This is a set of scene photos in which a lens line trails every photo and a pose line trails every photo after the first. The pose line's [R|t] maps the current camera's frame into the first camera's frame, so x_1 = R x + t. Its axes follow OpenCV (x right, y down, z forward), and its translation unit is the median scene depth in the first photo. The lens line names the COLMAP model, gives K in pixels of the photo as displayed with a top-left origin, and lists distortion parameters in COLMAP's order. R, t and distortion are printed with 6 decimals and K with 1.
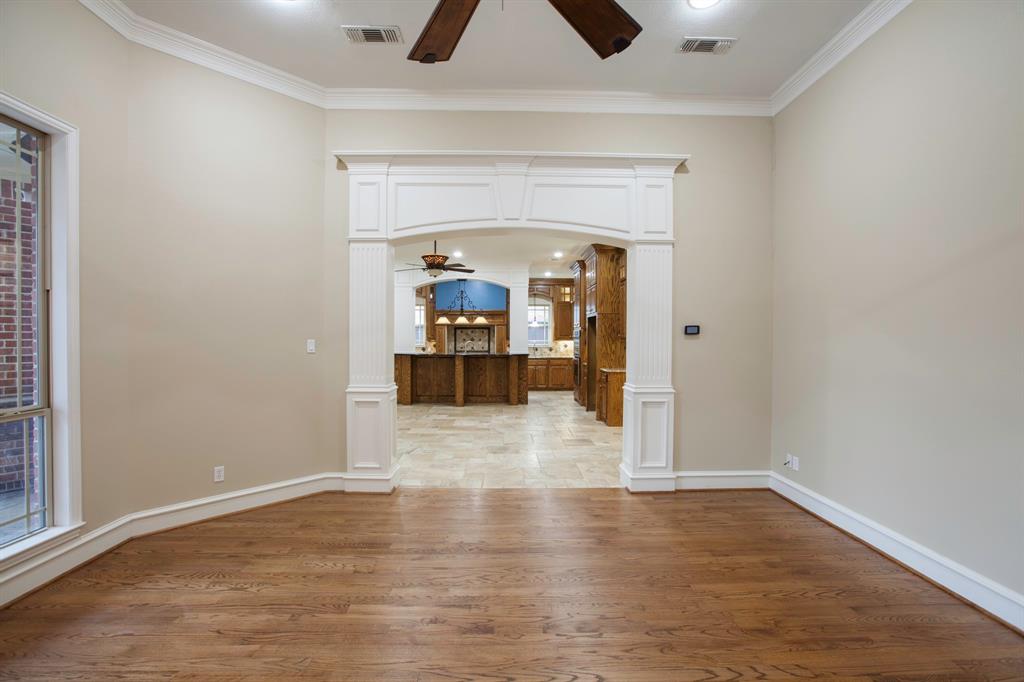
lens RADIAL K [[470.7, 0, 504.0], [0, 470.7, 345.7], [0, 0, 1]] dist [-0.038643, 0.014804]
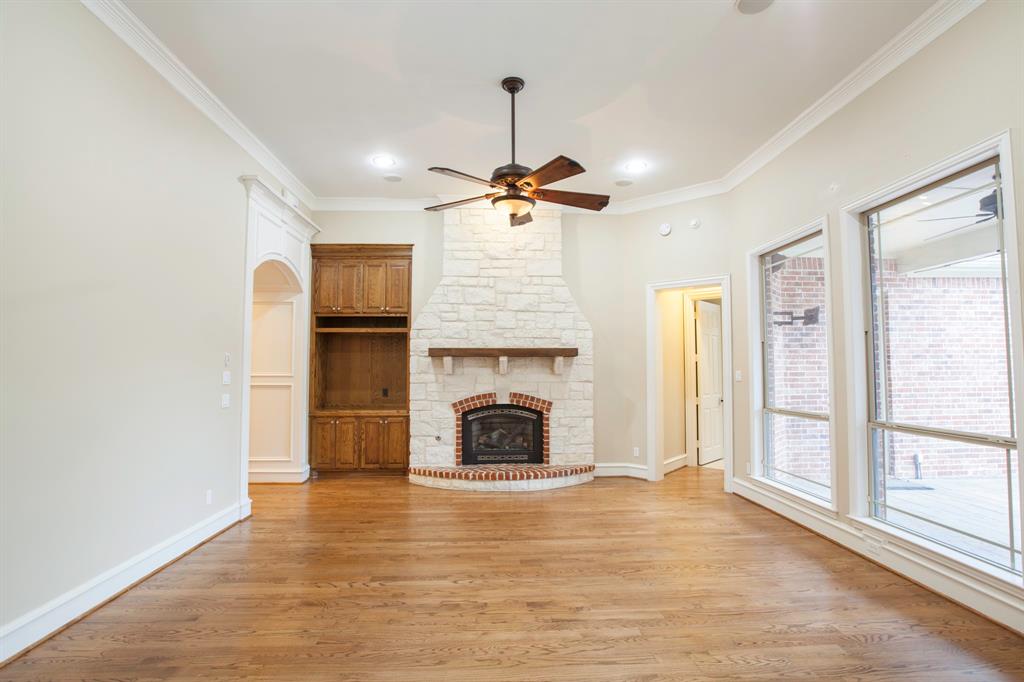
lens RADIAL K [[470.7, 0, 513.6], [0, 470.7, 346.4], [0, 0, 1]] dist [-0.038643, 0.014804]
pose [[-0.998395, -0.004488, -0.056455, 0.020343], [-0.002709, 0.999499, -0.031549, -0.007990], [0.056569, -0.031345, -0.997907, 0.532911]]
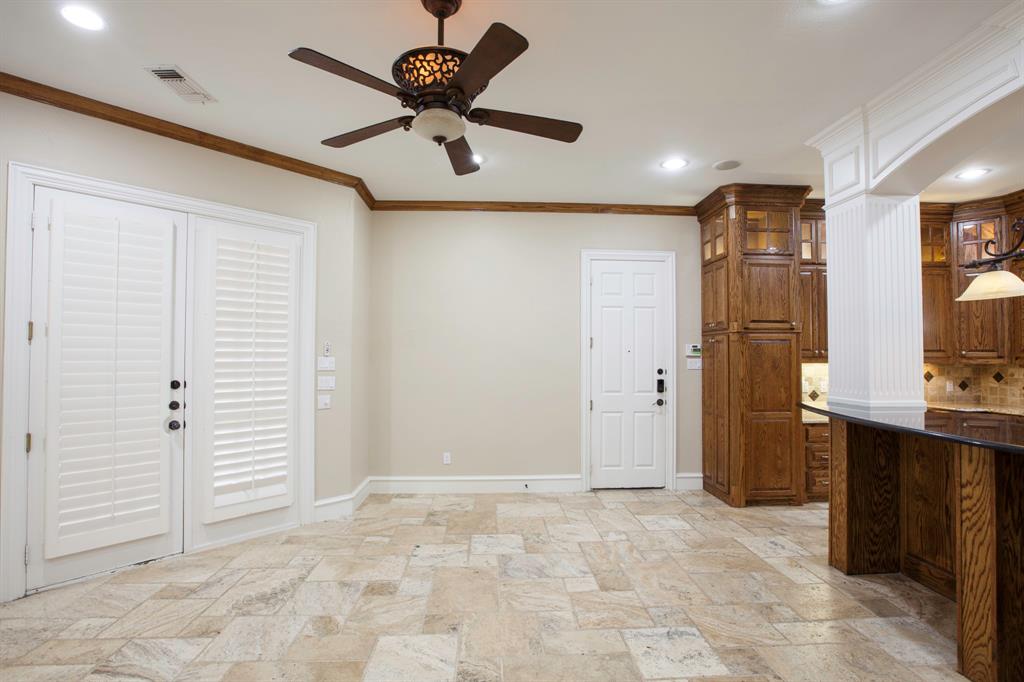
lens RADIAL K [[489.9, 0, 521.1], [0, 489.9, 349.6], [0, 0, 1]] dist [-0.034638, 0.002845]
pose [[0.050906, -0.016527, -0.998567, 0.106665], [-0.017561, 0.999694, -0.017441, -0.012243], [0.998549, 0.018424, 0.050601, 0.774134]]
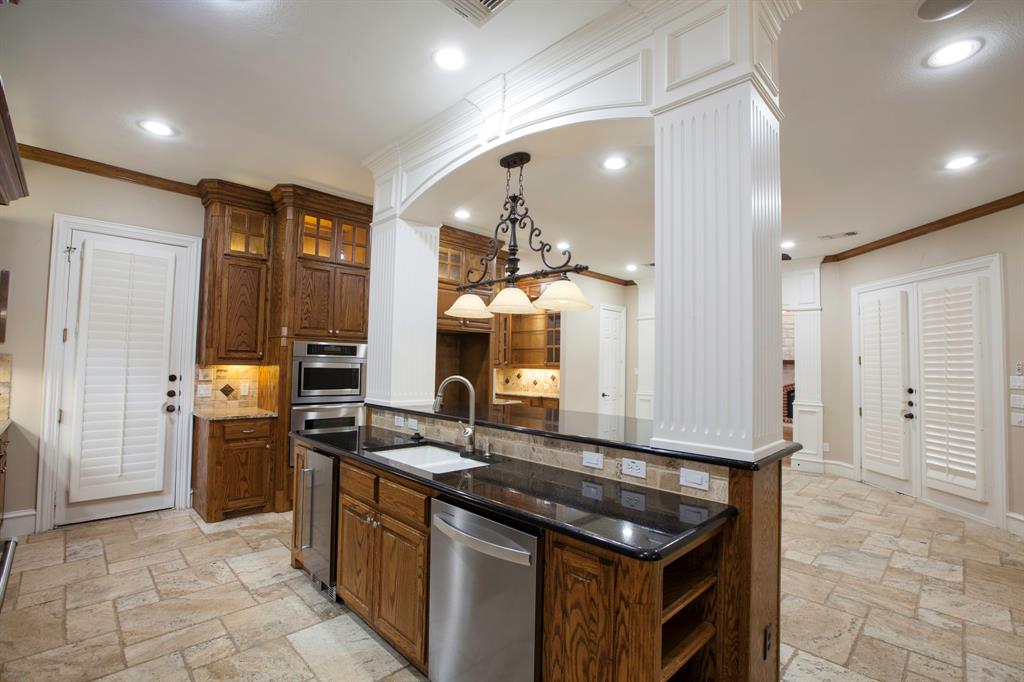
lens RADIAL K [[470.7, 0, 511.5], [0, 470.7, 341.1], [0, 0, 1]] dist [-0.038643, 0.014804]
pose [[-0.706117, 0.014073, 0.707956, -0.298252], [-0.013040, 0.999374, -0.032872, -0.022913], [-0.707976, -0.032443, -0.705491, 1.247814]]
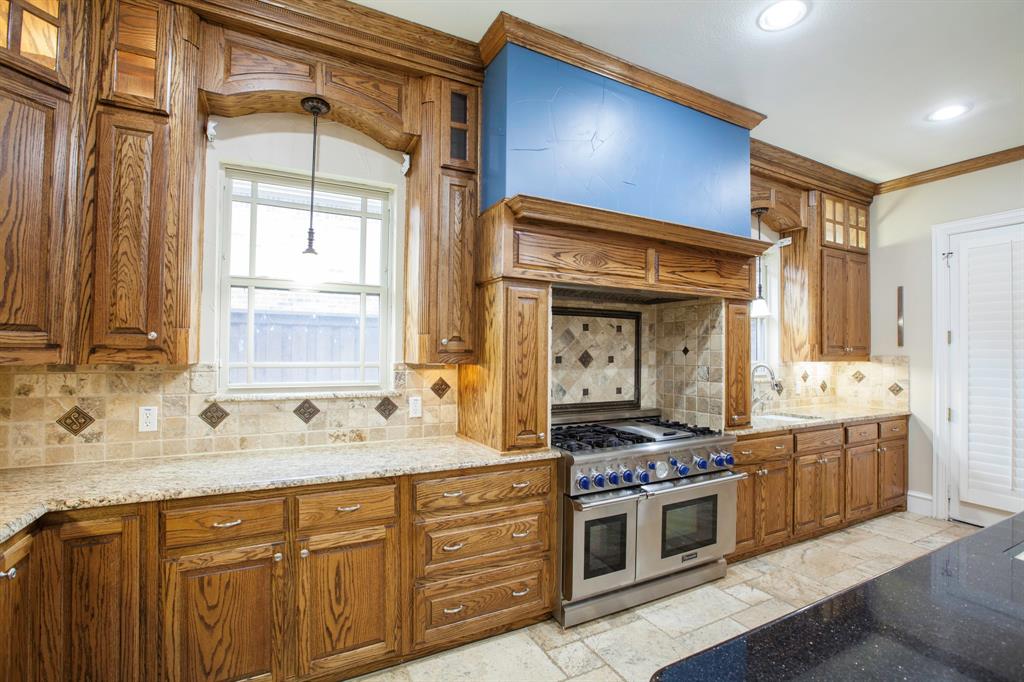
lens RADIAL K [[470.7, 0, 510.6], [0, 470.7, 342.0], [0, 0, 1]] dist [-0.038643, 0.014804]
pose [[0.895407, 0.016570, 0.444940, -0.286090], [-0.001672, 0.999425, -0.033856, -0.017709], [-0.445245, 0.029571, 0.894920, 1.065609]]
